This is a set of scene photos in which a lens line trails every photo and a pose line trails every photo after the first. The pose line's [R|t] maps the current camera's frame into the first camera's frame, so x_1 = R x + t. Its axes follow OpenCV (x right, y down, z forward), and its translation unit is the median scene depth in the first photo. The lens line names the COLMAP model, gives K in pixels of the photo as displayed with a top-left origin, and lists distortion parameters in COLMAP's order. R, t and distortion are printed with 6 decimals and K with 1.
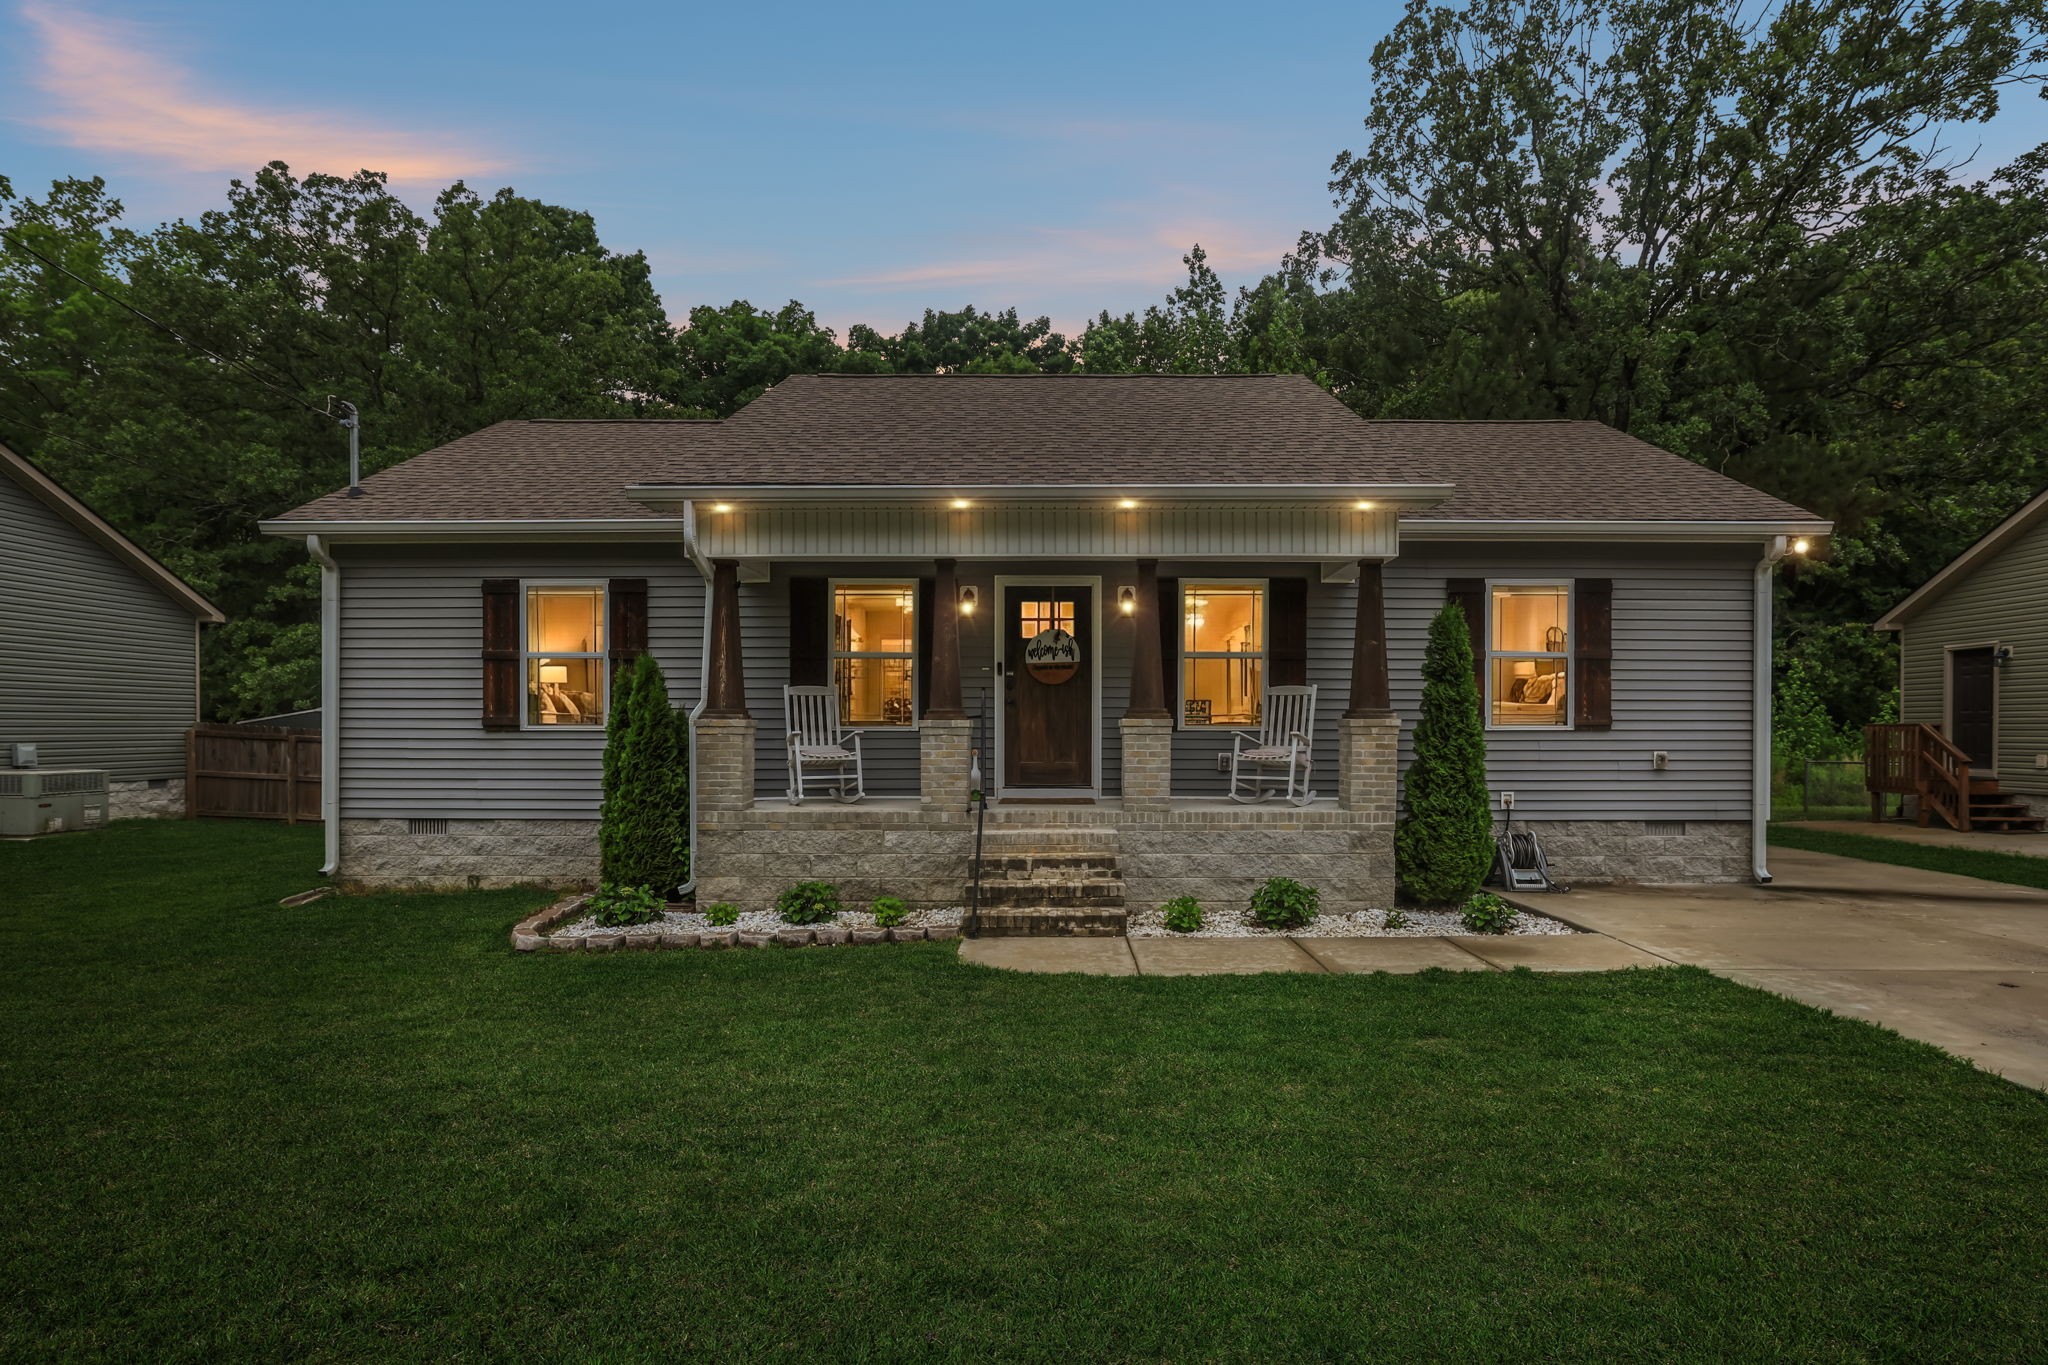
lens RADIAL K [[1070.7, 0, 1063.6], [0, 1070.7, 731.8], [0, 0, 1]] dist [-0.020085, 0.001686]
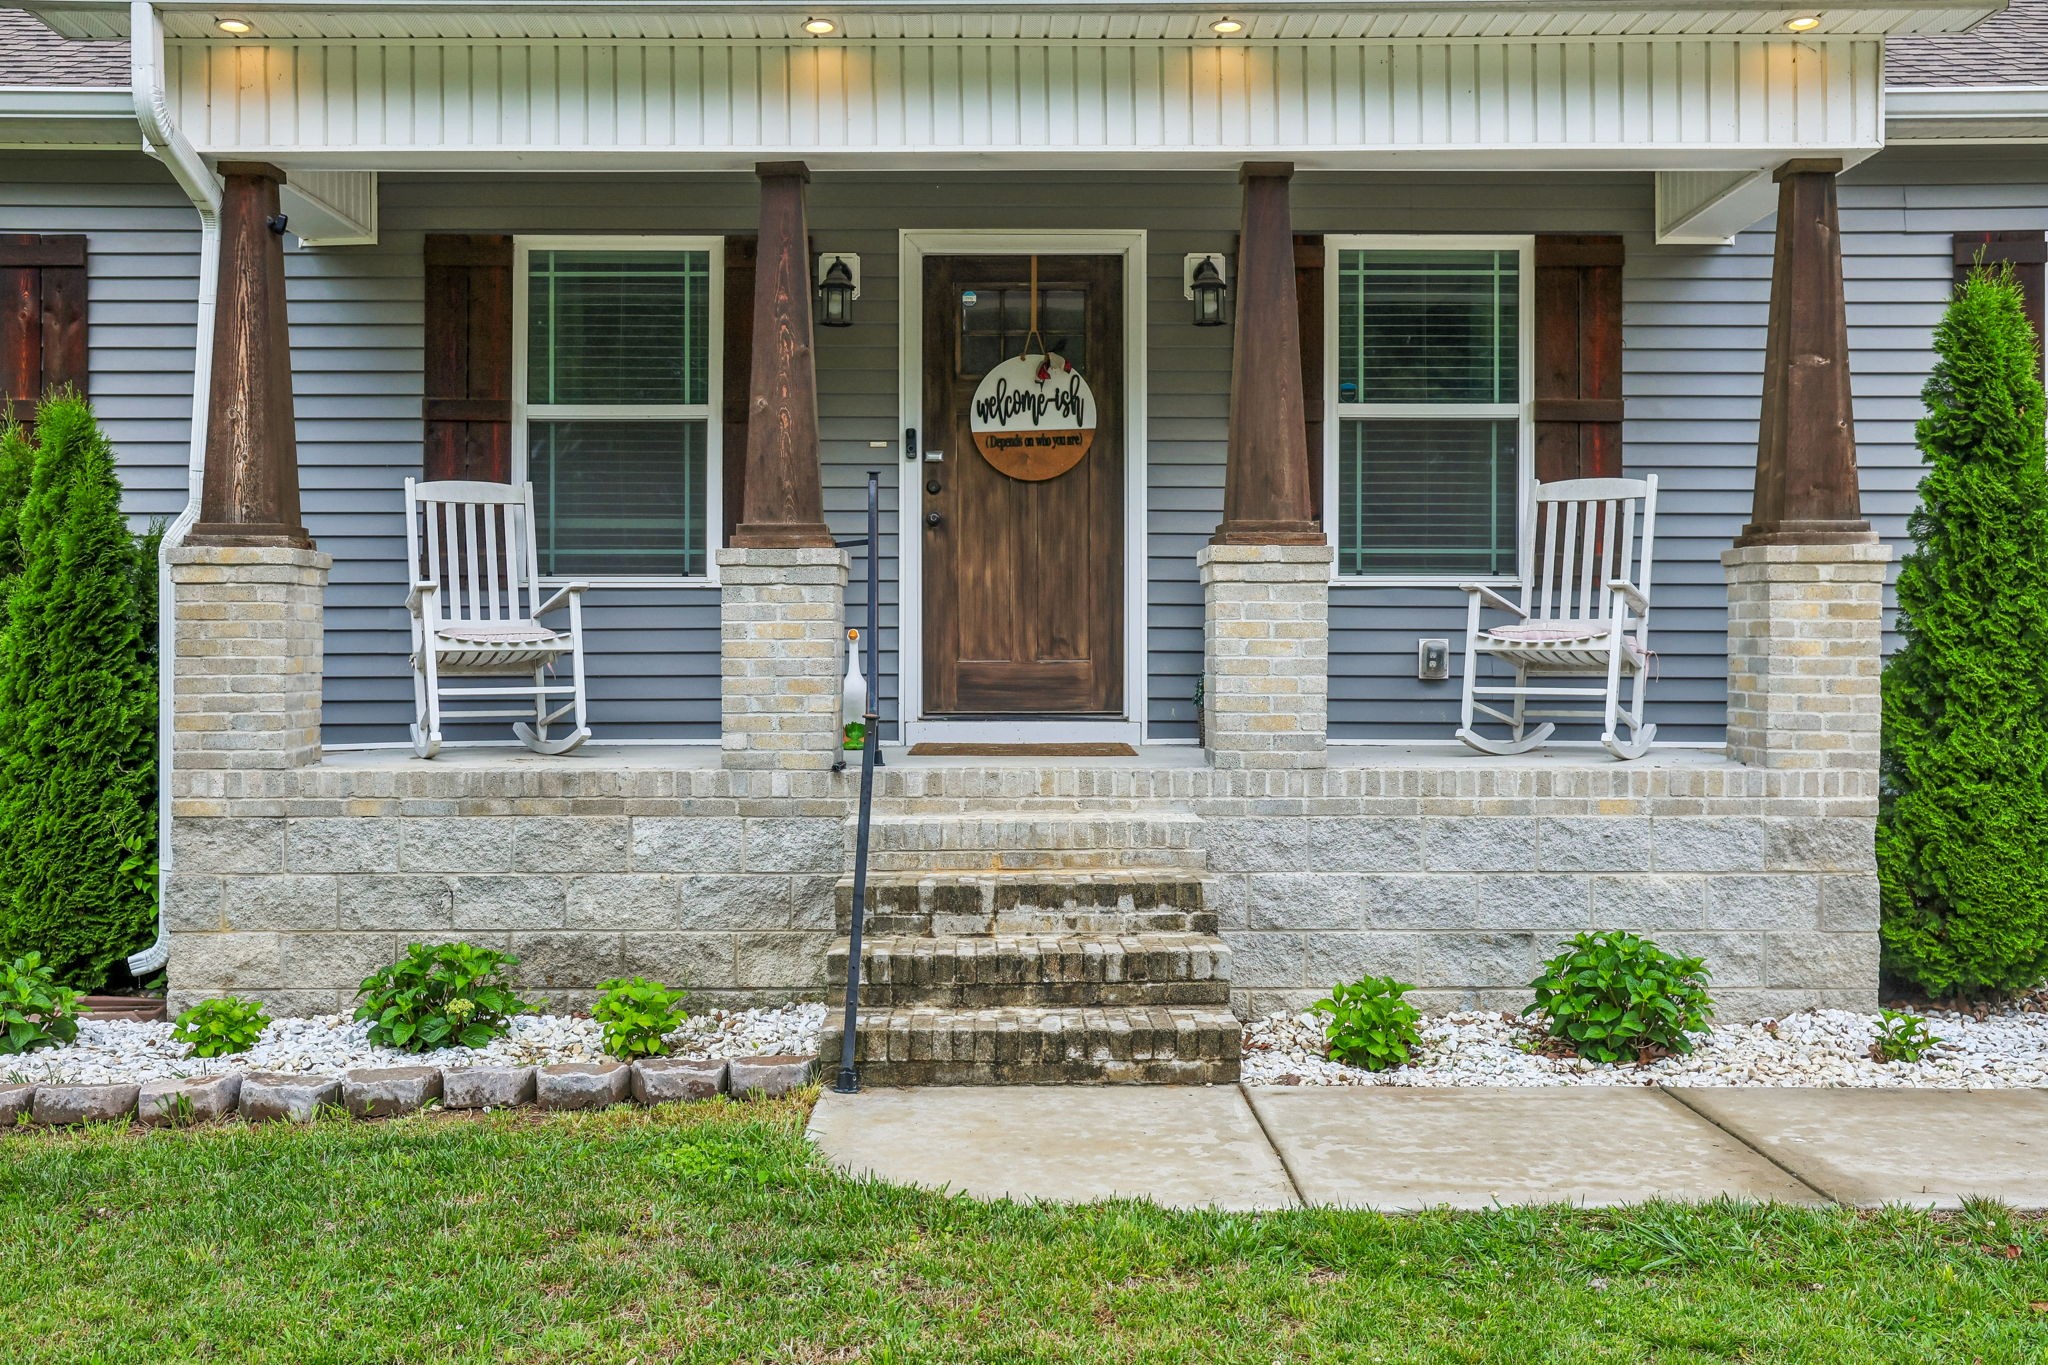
lens RADIAL K [[1942.2, 0, 1016.0], [0, 1942.2, 630.1], [0, 0, 1]] dist [0.014703, 0.016498]
pose [[0.999998, -0.001197, -0.001523, -0.017649], [0.001177, 0.999909, -0.013423, 0.028705], [0.001538, 0.013421, 0.999909, 0.235731]]
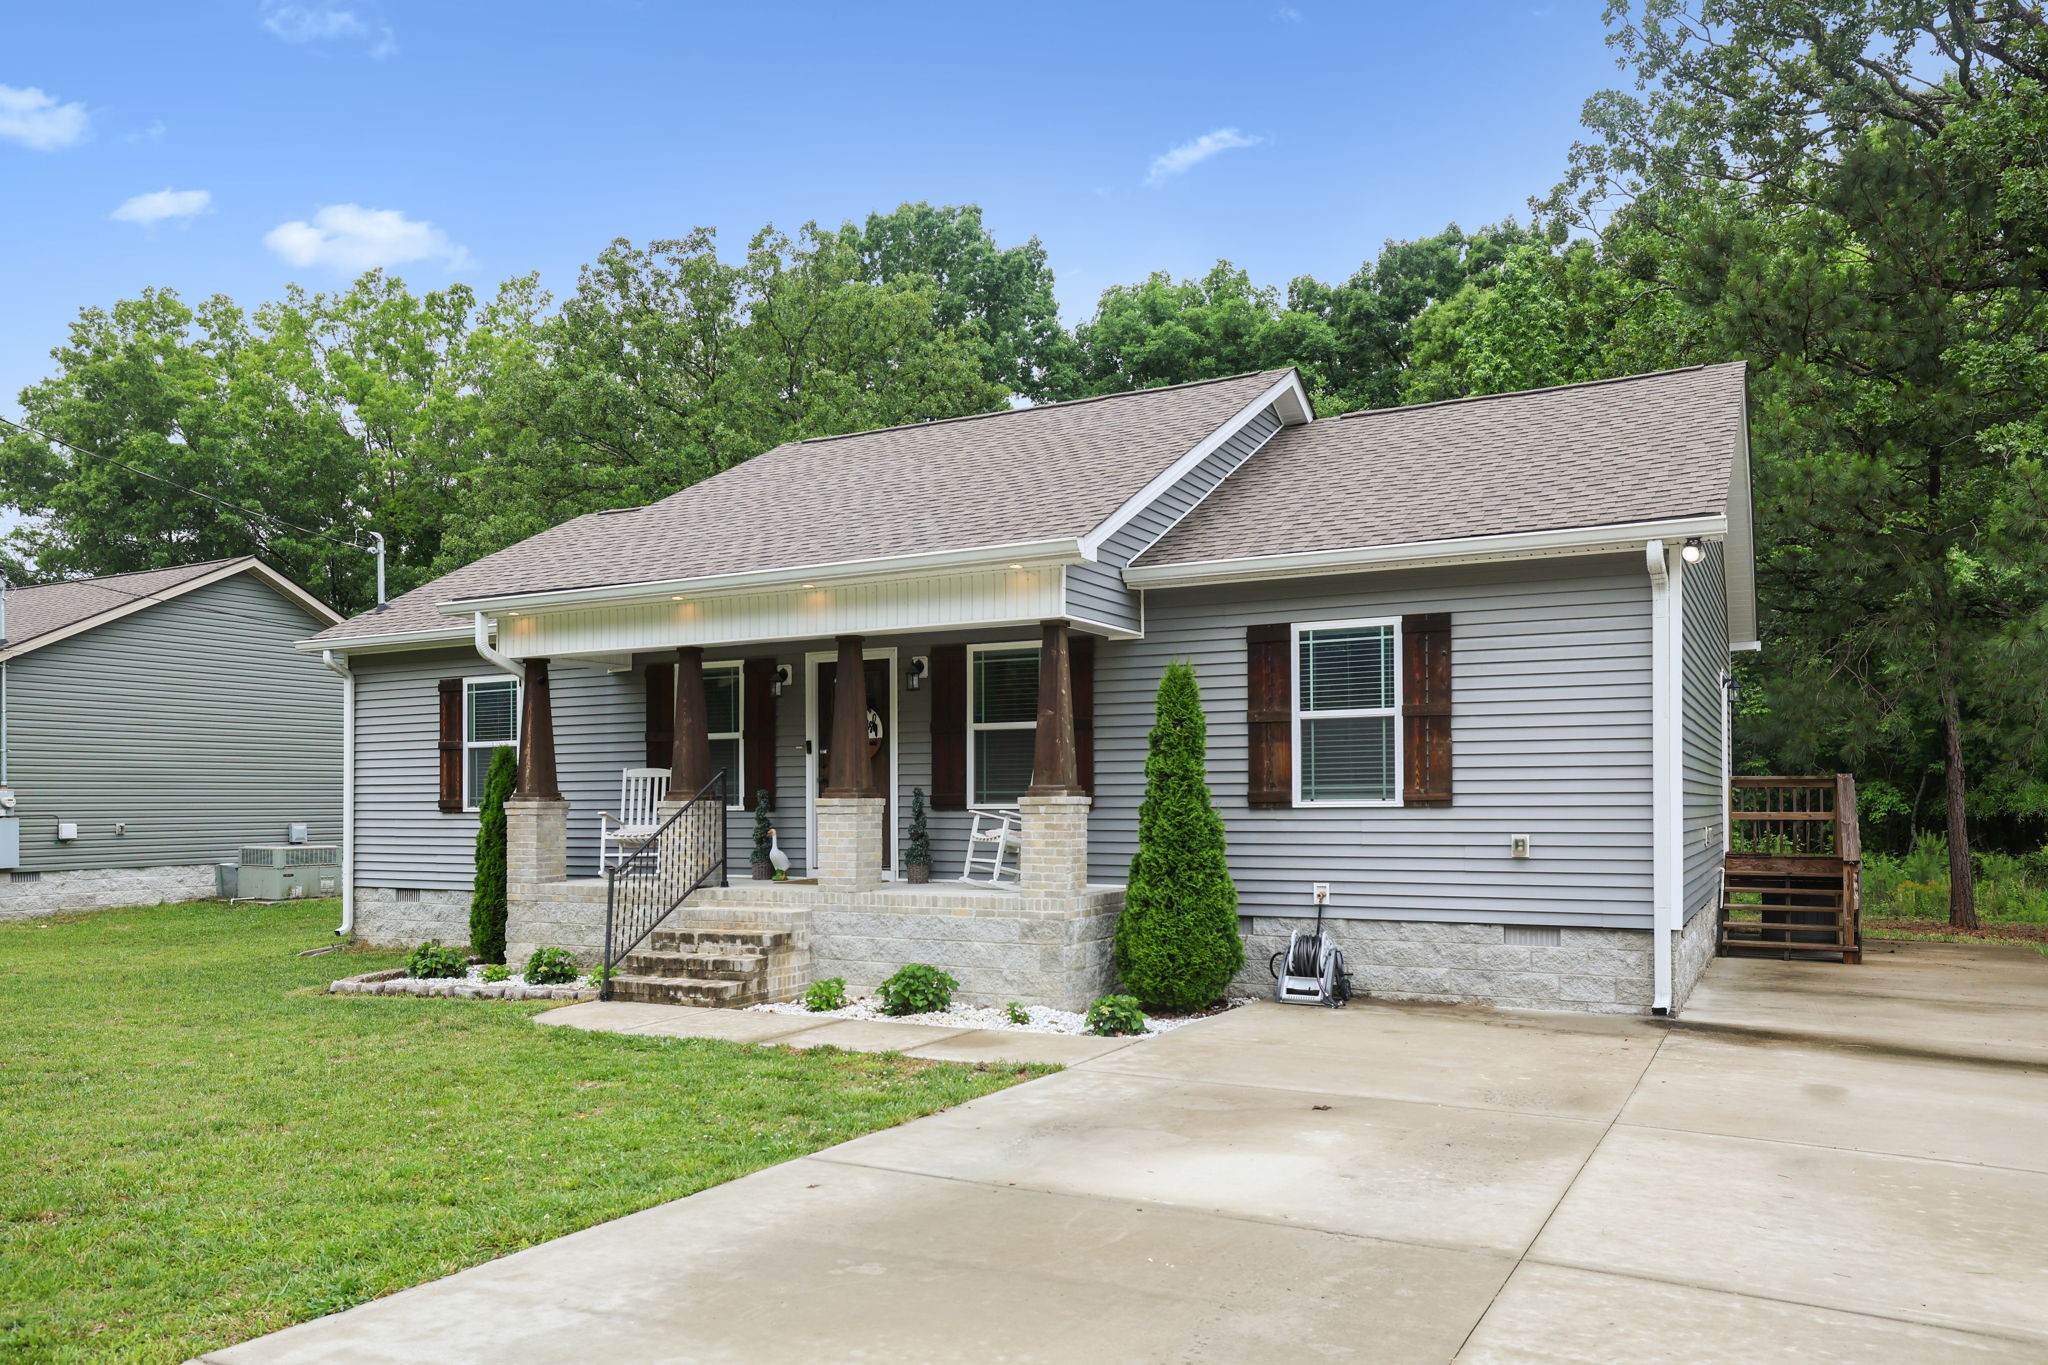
lens RADIAL K [[1450.9, 0, 1025.7], [0, 1450.9, 793.1], [0, 0, 1]] dist [0.010307, 0.004954]
pose [[0.884107, -0.009299, -0.467191, 0.799232], [0.004319, 0.999922, -0.011731, -0.000405], [0.467264, 0.008354, 0.884079, -0.092467]]
